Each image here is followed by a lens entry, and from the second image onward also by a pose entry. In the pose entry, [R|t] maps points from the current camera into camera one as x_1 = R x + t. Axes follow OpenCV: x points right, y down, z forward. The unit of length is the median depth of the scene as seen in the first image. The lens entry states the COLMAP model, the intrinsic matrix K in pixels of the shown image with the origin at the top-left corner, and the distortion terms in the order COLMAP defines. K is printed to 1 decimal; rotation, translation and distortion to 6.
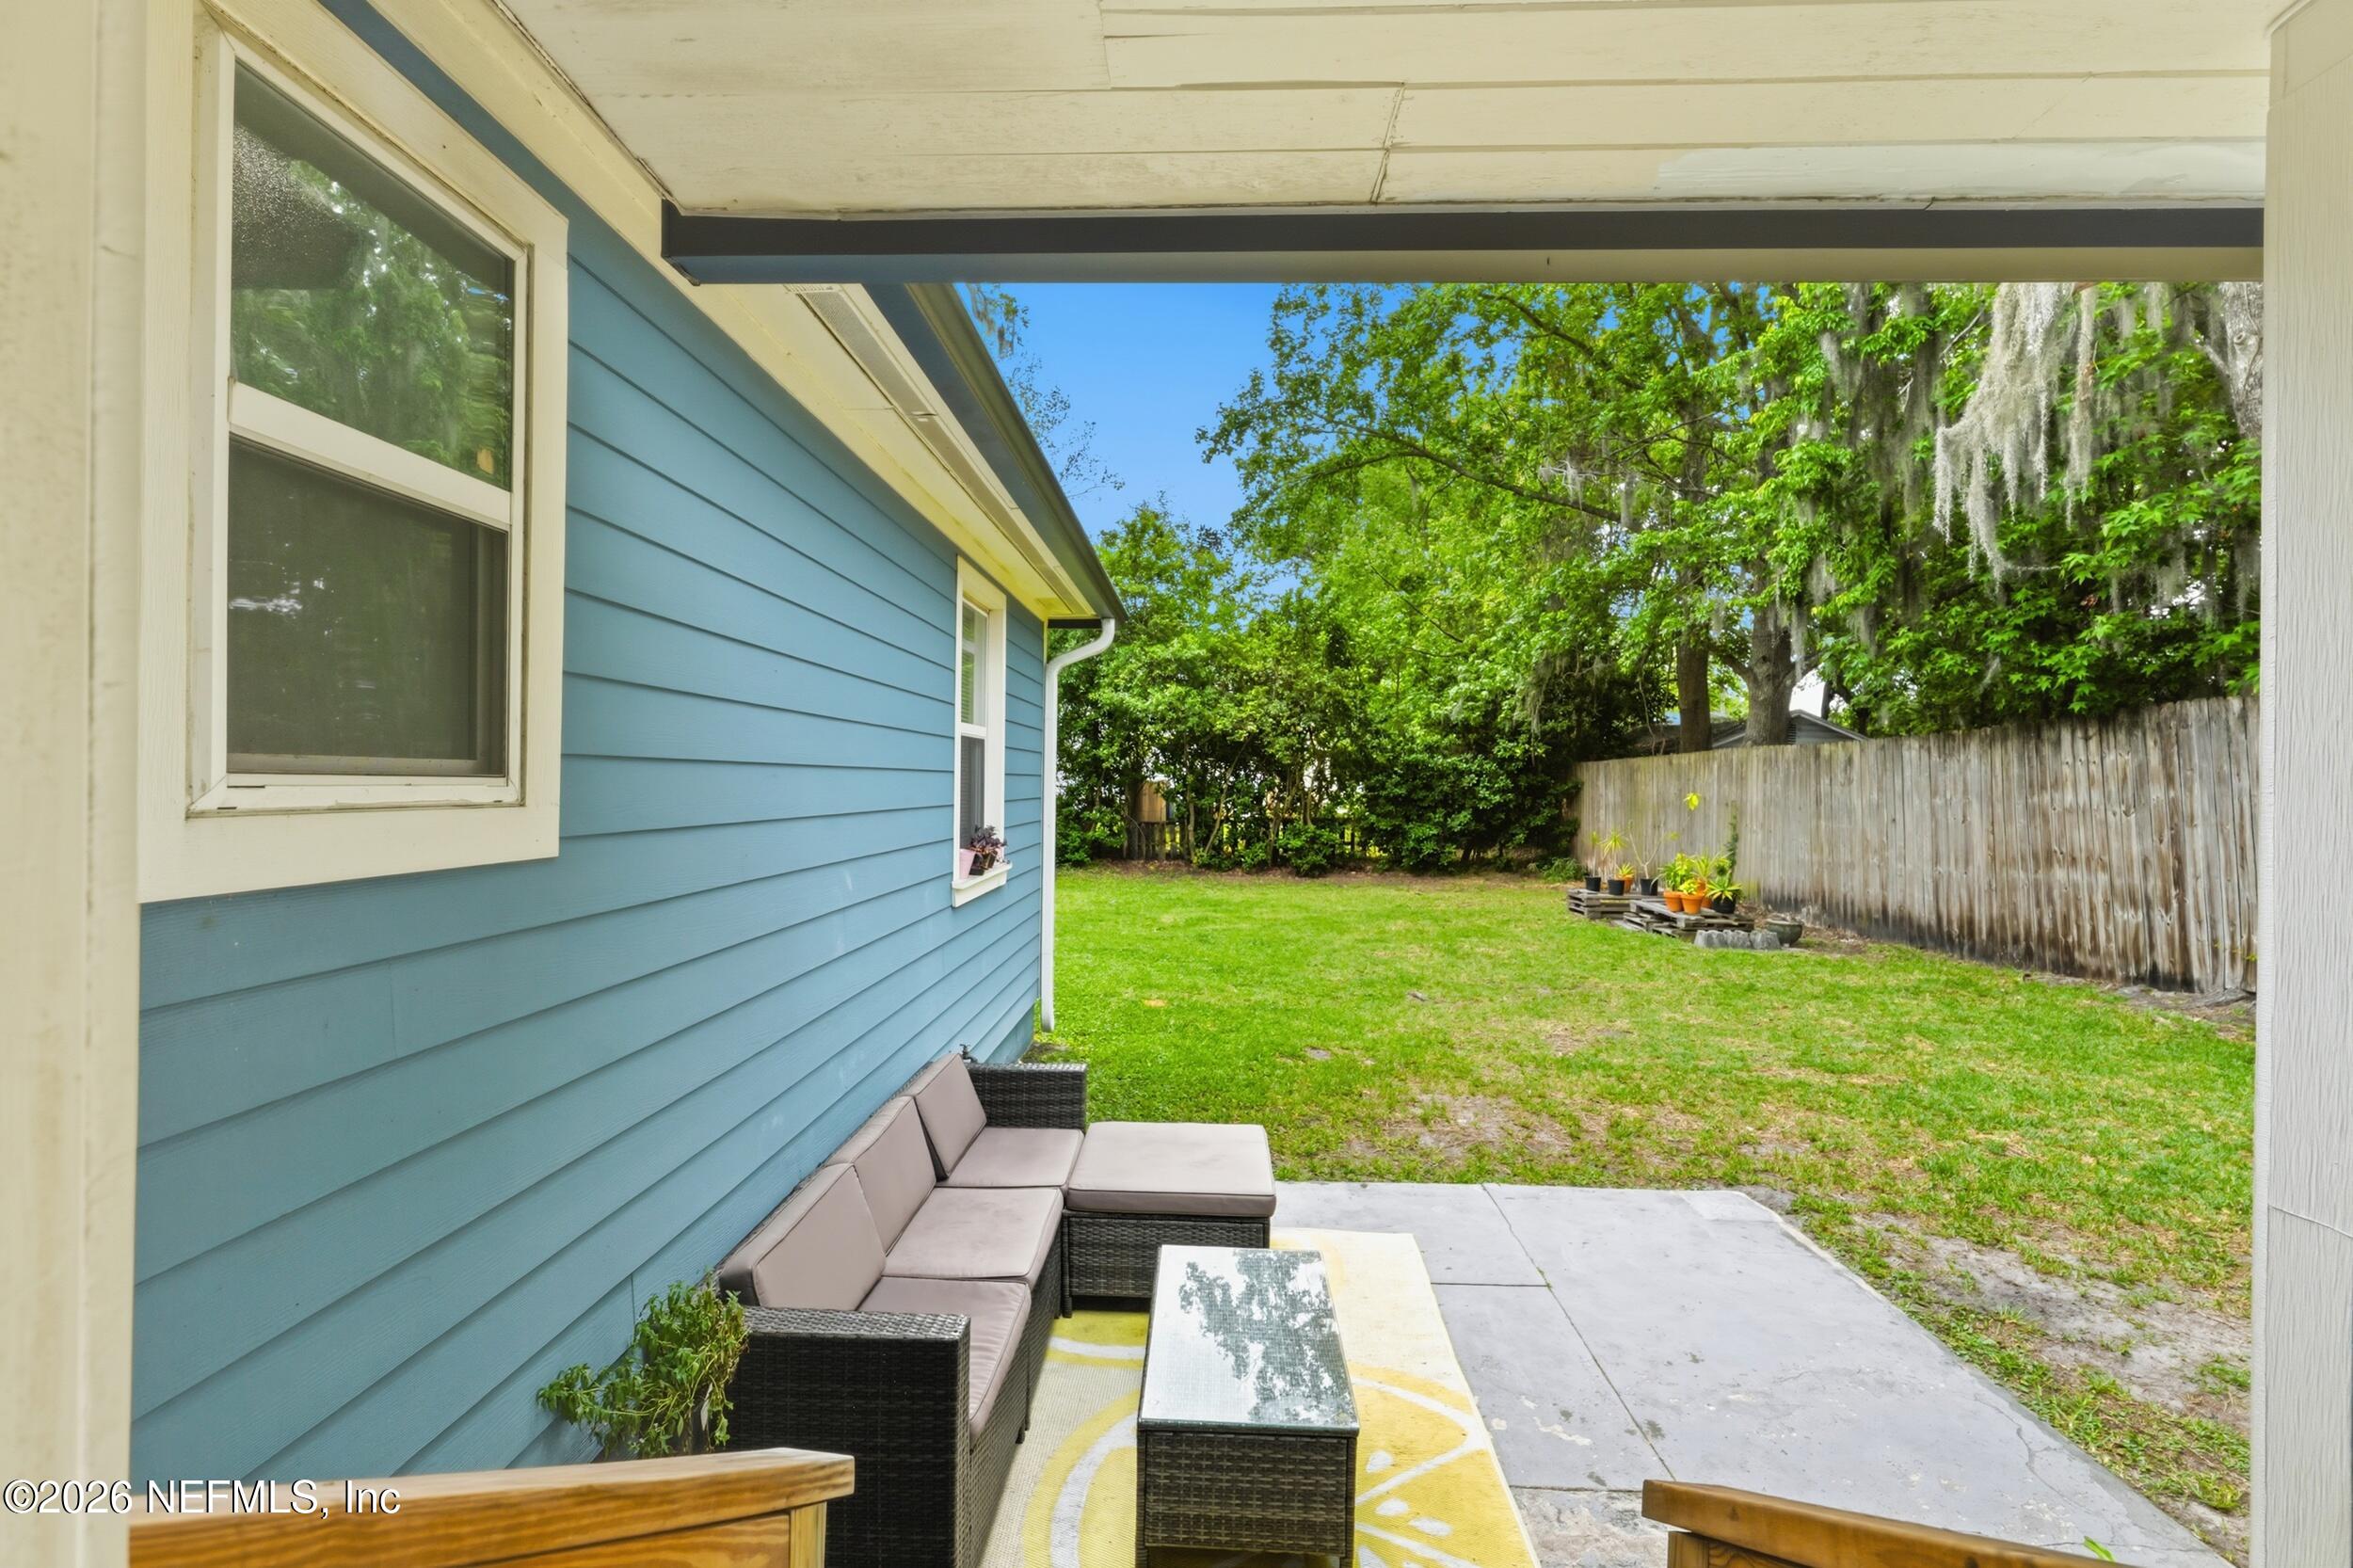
lens RADIAL K [[1055.2, 0, 1176.5], [0, 1055.2, 784.0], [0, 0, 1]] dist [0.001248, 0.000117]
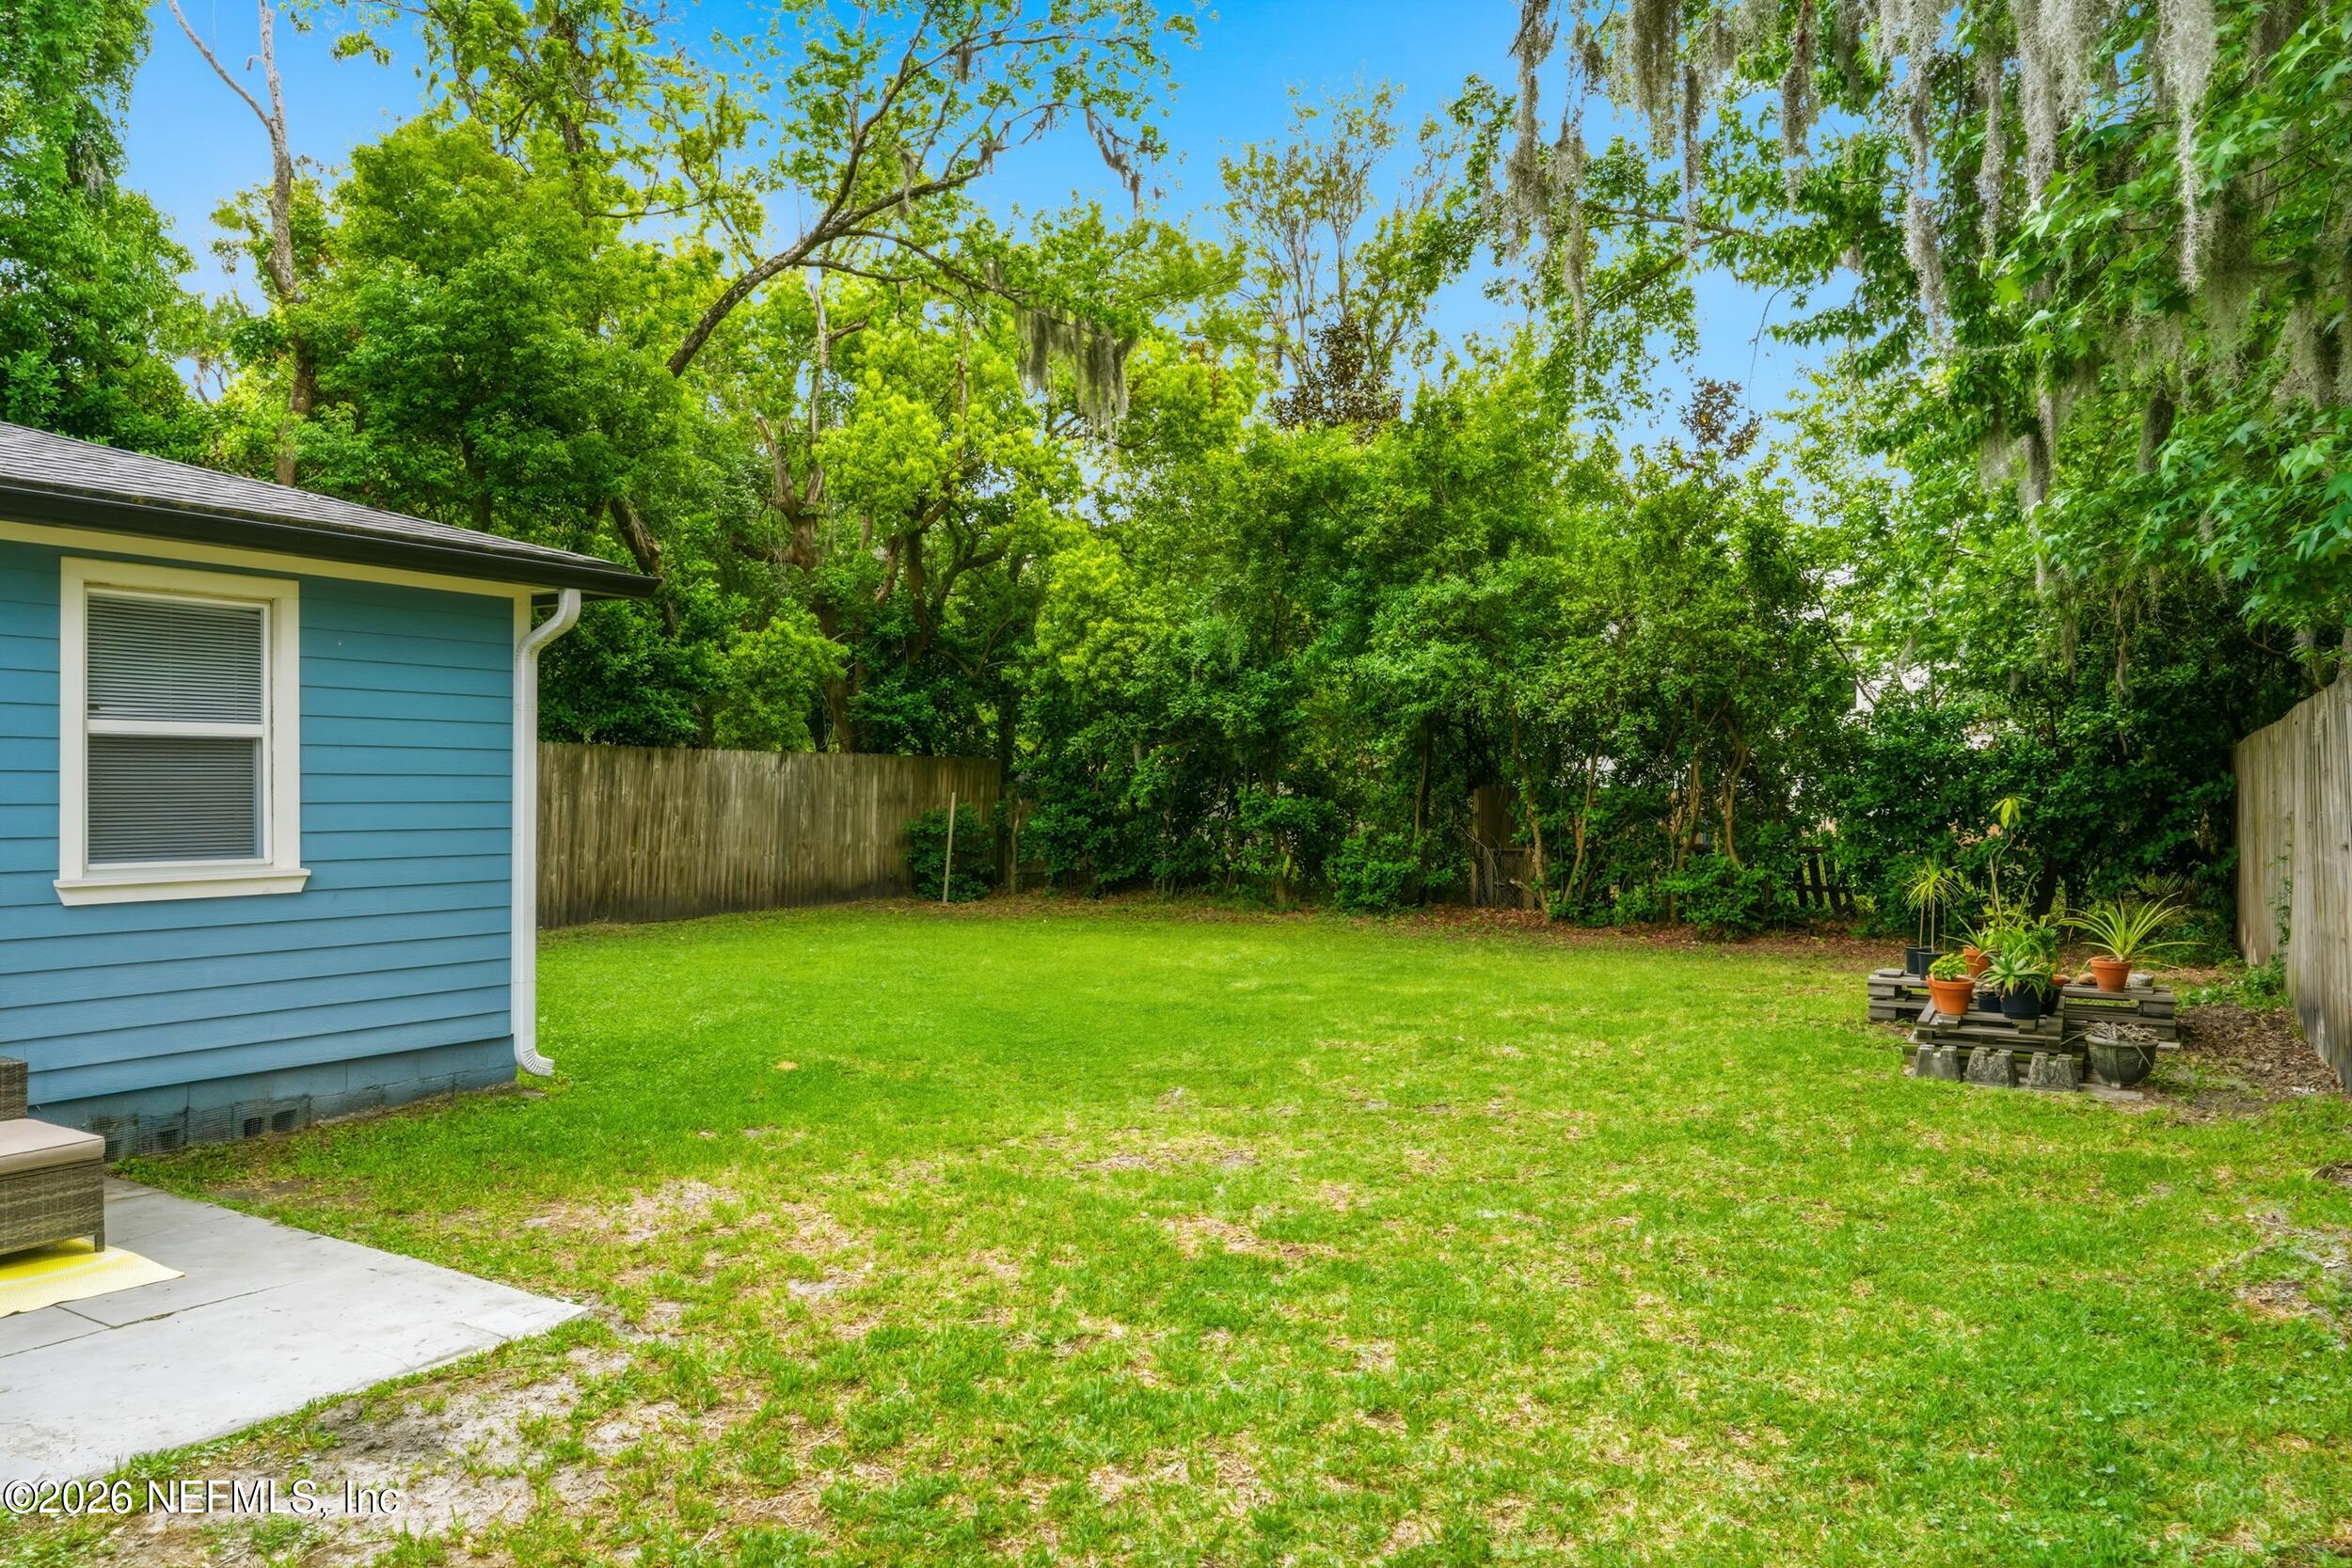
lens RADIAL K [[1594.4, 0, 1176.0], [0, 1594.4, 784.0], [0, 0, 1]] dist [-0.000293, -0.001012]
pose [[0.862582, -0.011581, -0.505785, 1.516819], [0.006872, 0.999914, -0.011176, 0.025057], [0.505871, 0.006165, 0.862587, 0.230292]]
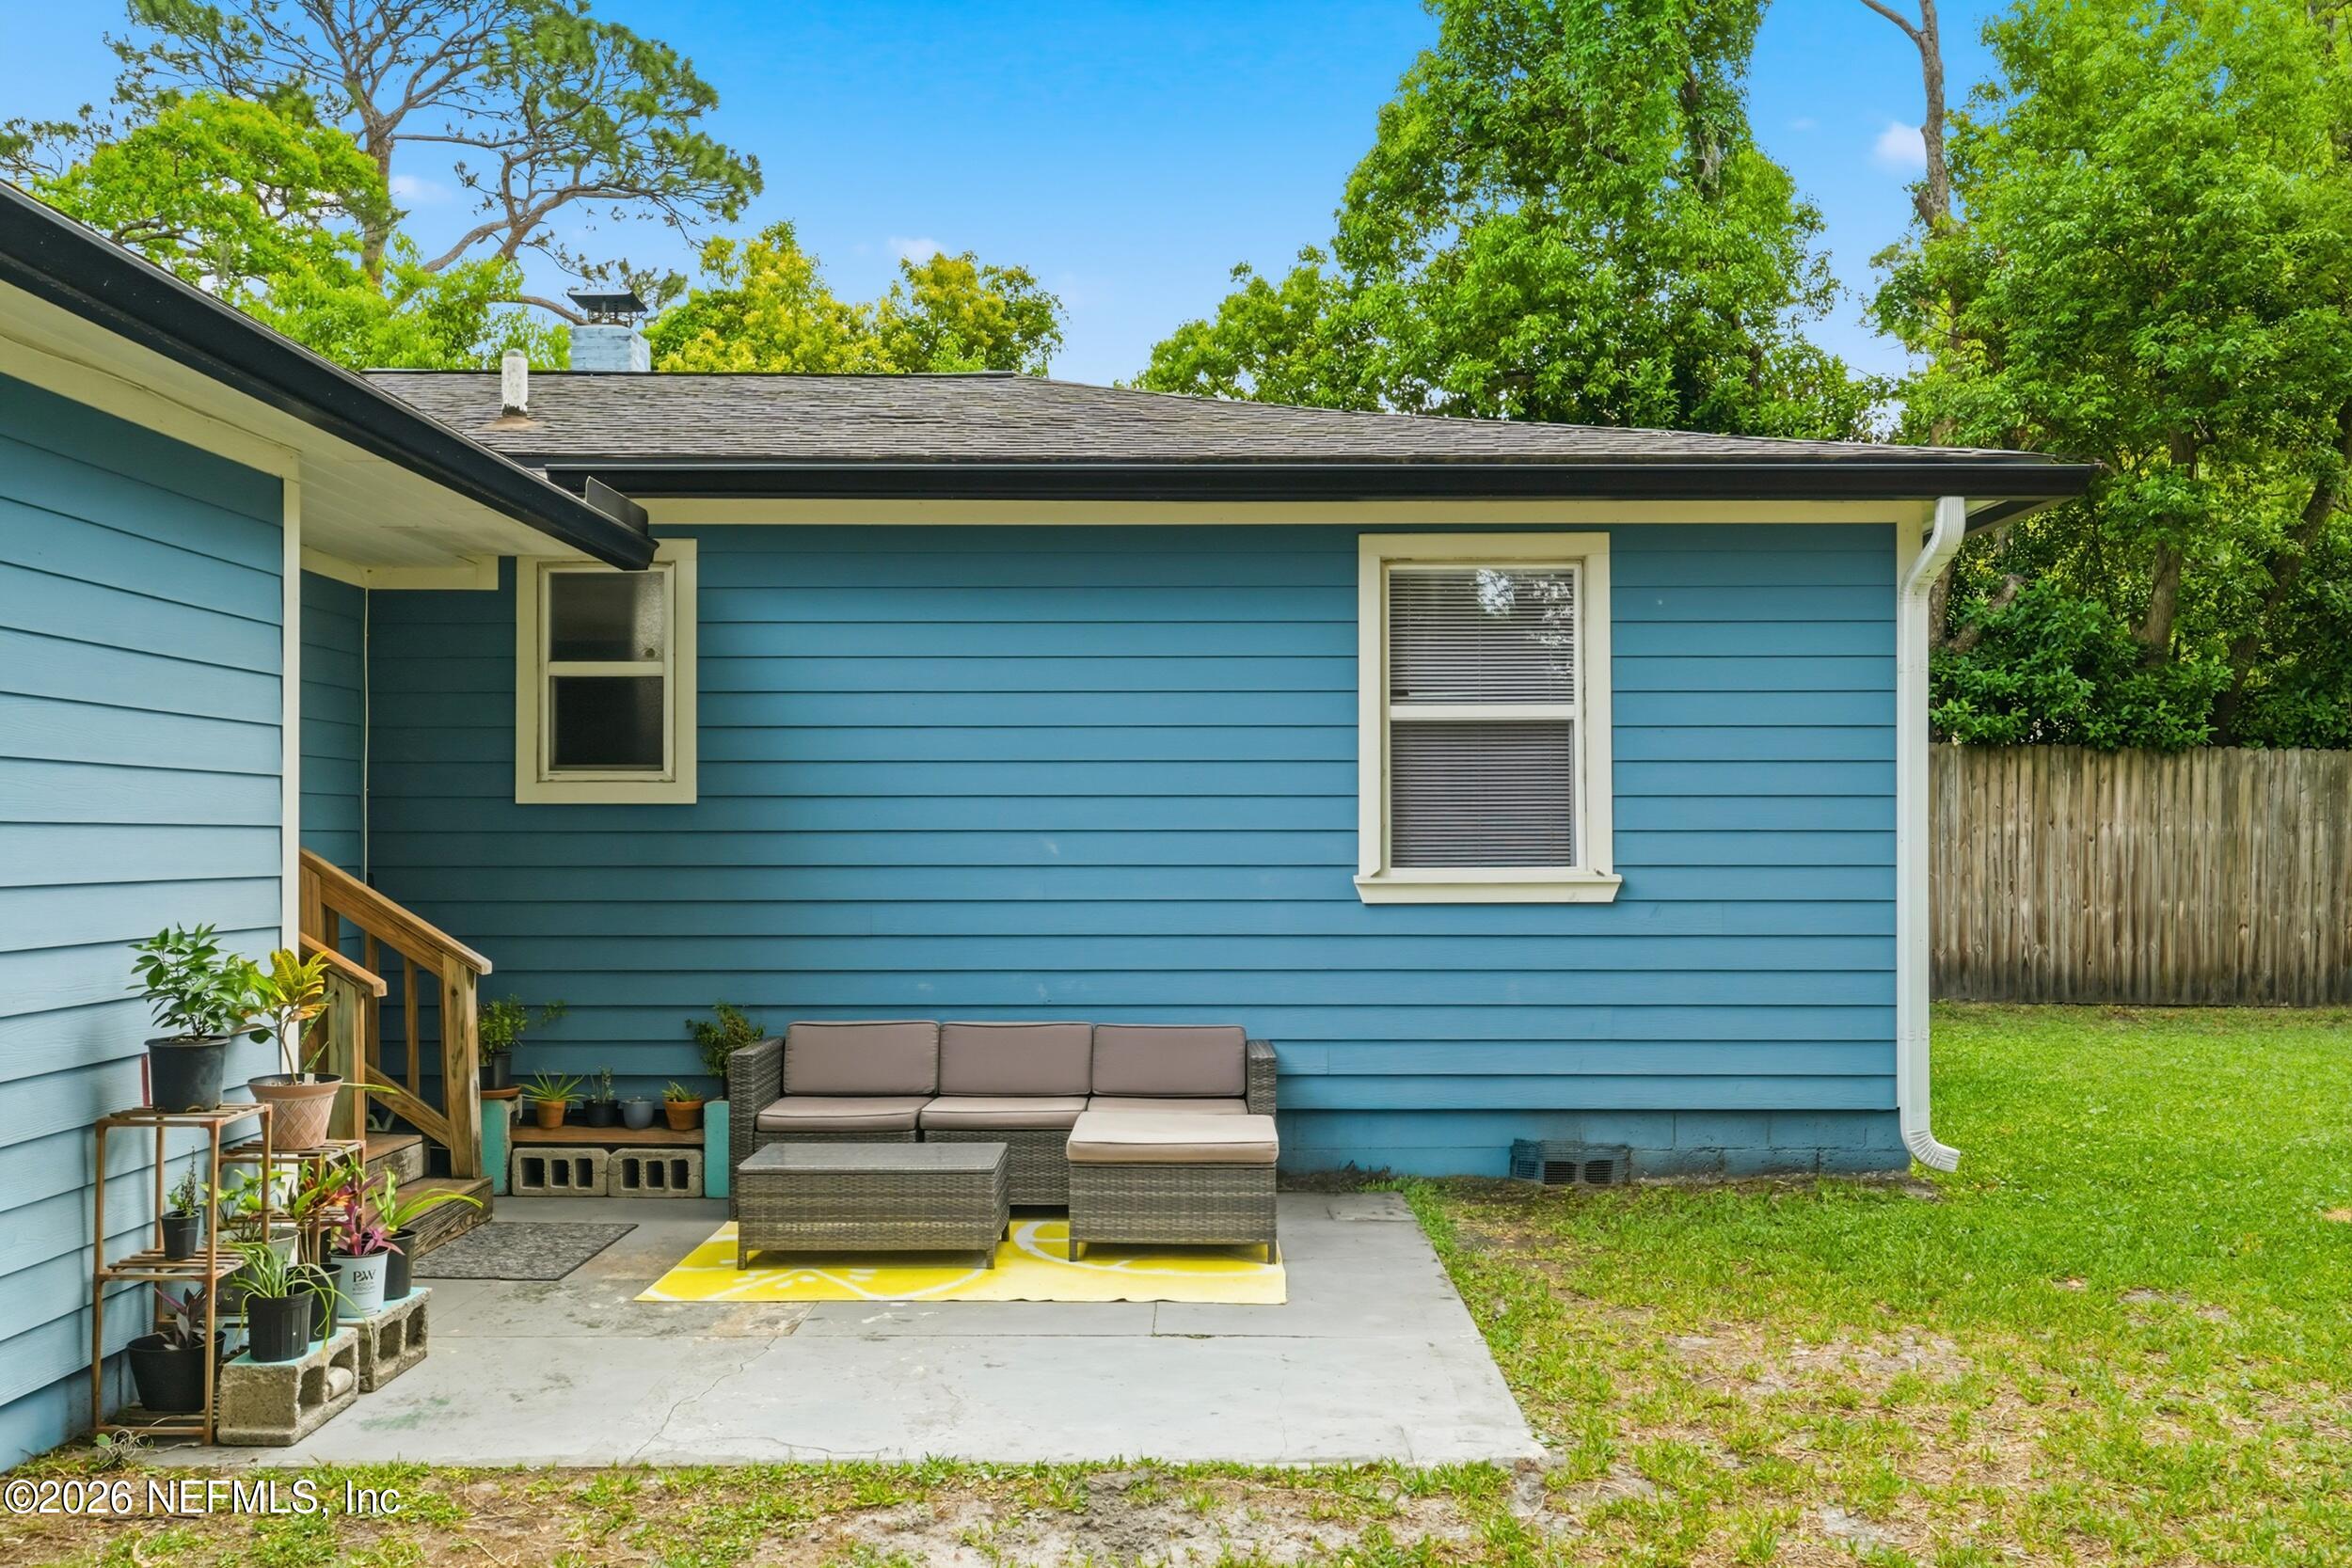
lens RADIAL K [[1902.8, 0, 1183.6], [0, 1902.8, 828.9], [0, 0, 1]] dist [-0.007676, 0.003294]
pose [[0.028545, -0.020018, -0.999392, 1.543895], [-0.001161, 0.999798, -0.020059, 0.086232], [0.999592, 0.001733, 0.028516, 0.810749]]
